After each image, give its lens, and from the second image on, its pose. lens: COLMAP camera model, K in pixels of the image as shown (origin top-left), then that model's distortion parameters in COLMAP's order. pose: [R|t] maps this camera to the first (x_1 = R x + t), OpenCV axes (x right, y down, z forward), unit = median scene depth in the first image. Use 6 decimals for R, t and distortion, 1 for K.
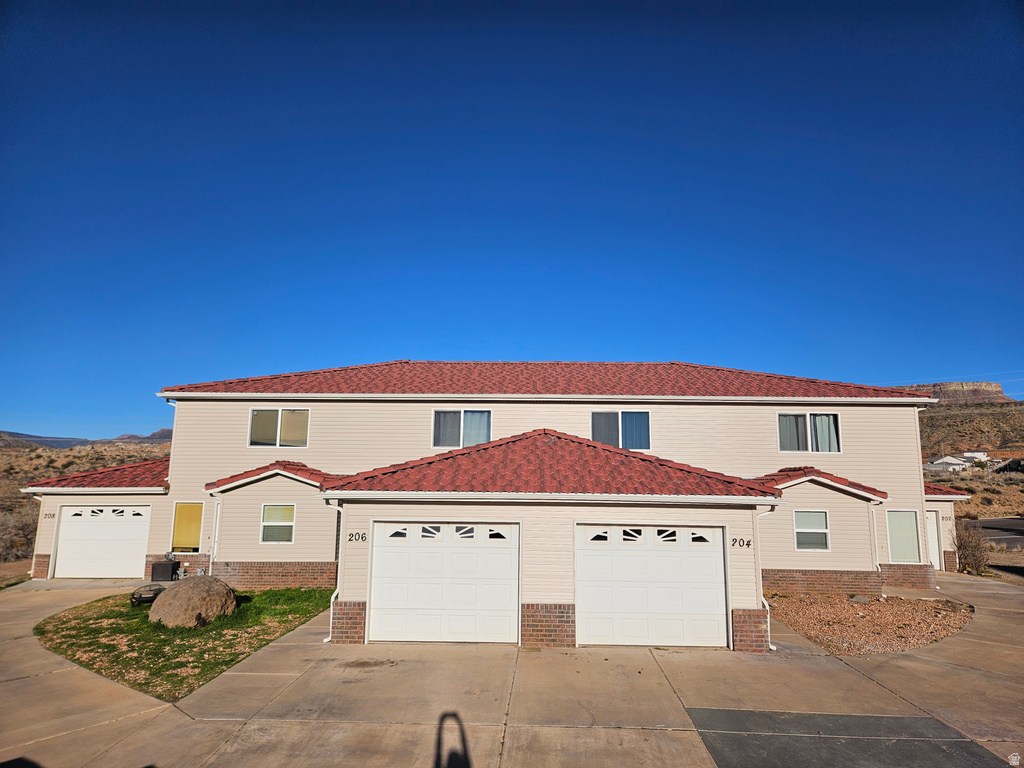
lens RADIAL K [[672.7, 0, 509.4], [0, 672.7, 387.0], [0, 0, 1]] dist [0.073349, -0.062488]
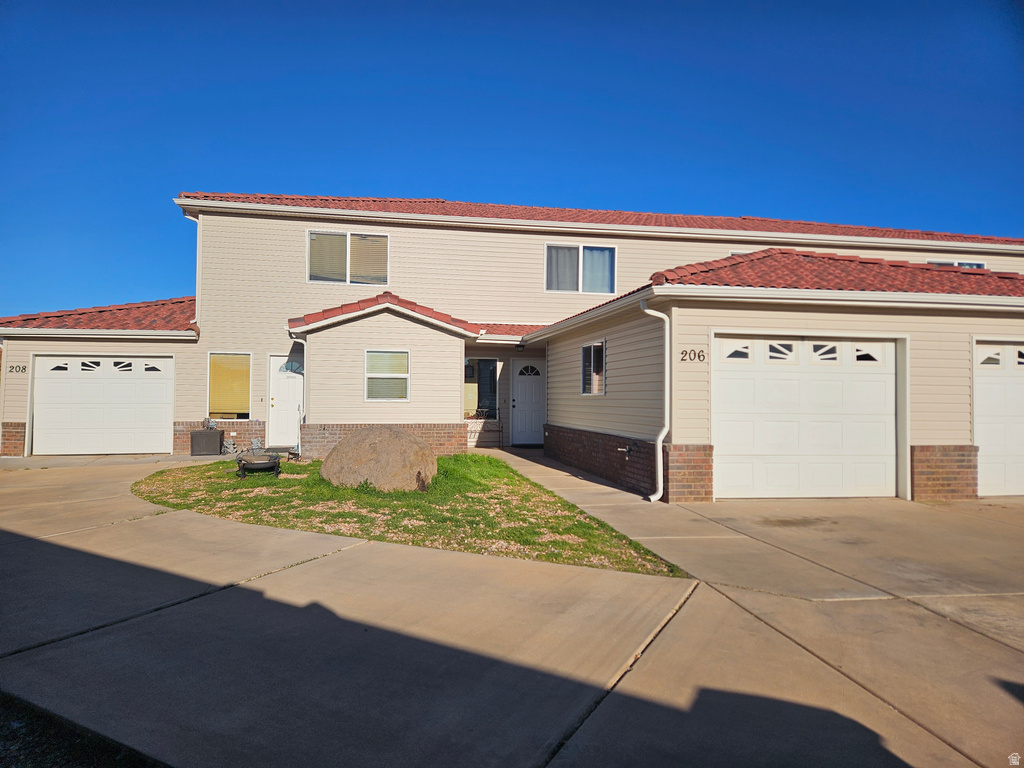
lens RADIAL K [[672.7, 0, 509.4], [0, 672.7, 387.0], [0, 0, 1]] dist [0.073349, -0.062488]
pose [[0.979227, 0.002091, 0.202755, -0.374147], [-0.029324, 0.990895, 0.131403, 0.115552], [-0.200634, -0.134619, 0.970373, 0.251372]]
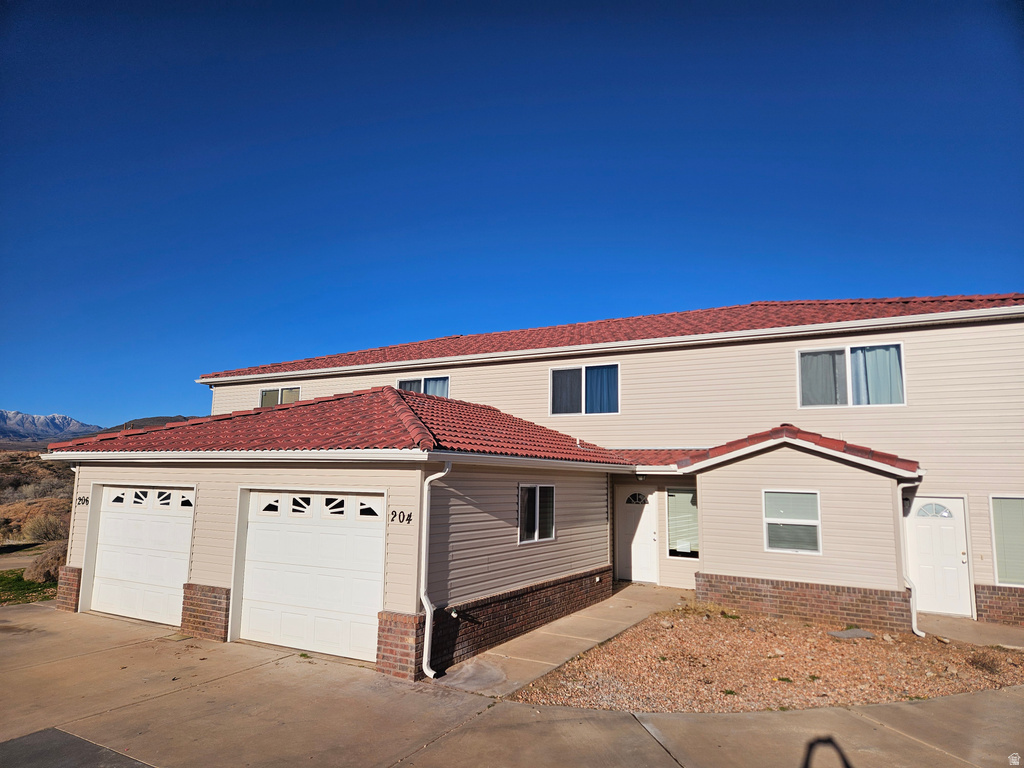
lens RADIAL K [[672.7, 0, 509.4], [0, 672.7, 387.0], [0, 0, 1]] dist [0.073349, -0.062488]
pose [[0.877200, -0.058666, -0.476528, 0.526351], [0.058748, 0.998164, -0.014741, 0.076382], [0.476518, -0.015065, 0.879036, 0.302235]]
